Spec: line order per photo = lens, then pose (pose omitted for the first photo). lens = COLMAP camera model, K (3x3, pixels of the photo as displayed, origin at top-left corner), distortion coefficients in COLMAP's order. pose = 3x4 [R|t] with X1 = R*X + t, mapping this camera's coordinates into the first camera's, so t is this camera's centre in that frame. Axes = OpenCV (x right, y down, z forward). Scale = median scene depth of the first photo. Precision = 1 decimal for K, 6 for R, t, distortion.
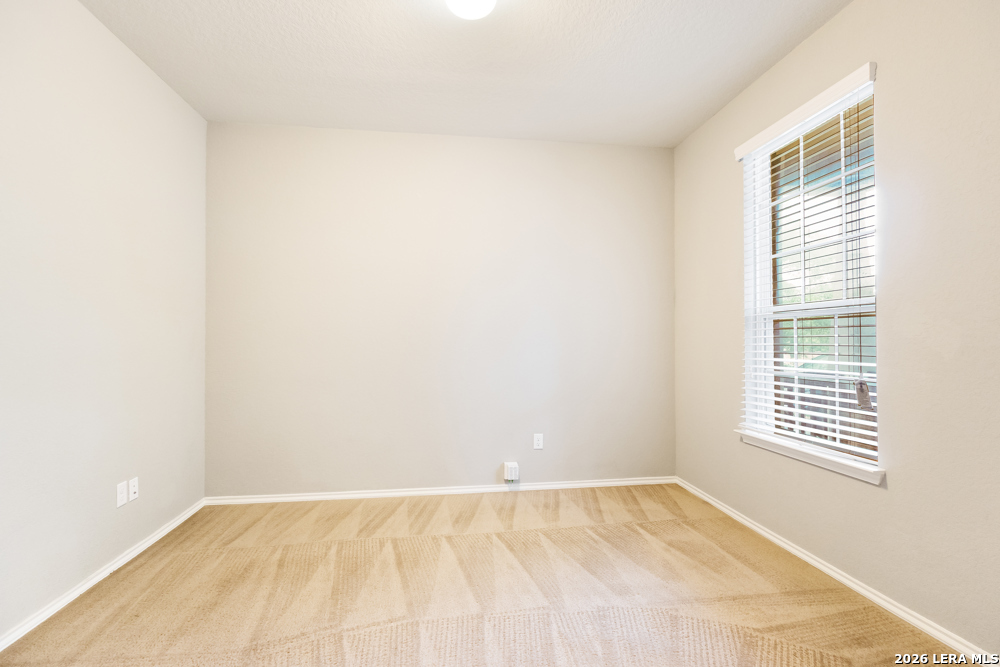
lens RADIAL K [[460.7, 0, 501.2], [0, 460.7, 334.5], [0, 0, 1]] dist [0.001689, 0.001227]
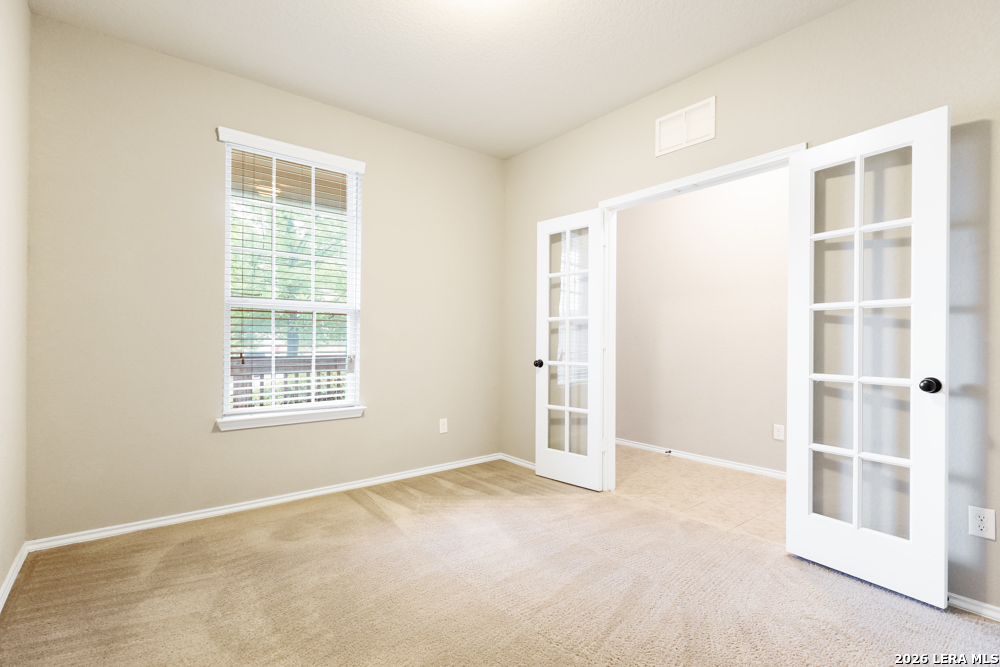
lens RADIAL K [[460.7, 0, 500.6], [0, 460.7, 339.9], [0, 0, 1]] dist [0.001689, 0.001227]
pose [[-0.509328, 0.001878, 0.860571, -0.753009], [-0.018750, 0.999736, -0.013279, 0.051922], [-0.860368, -0.022899, -0.509158, 1.209174]]
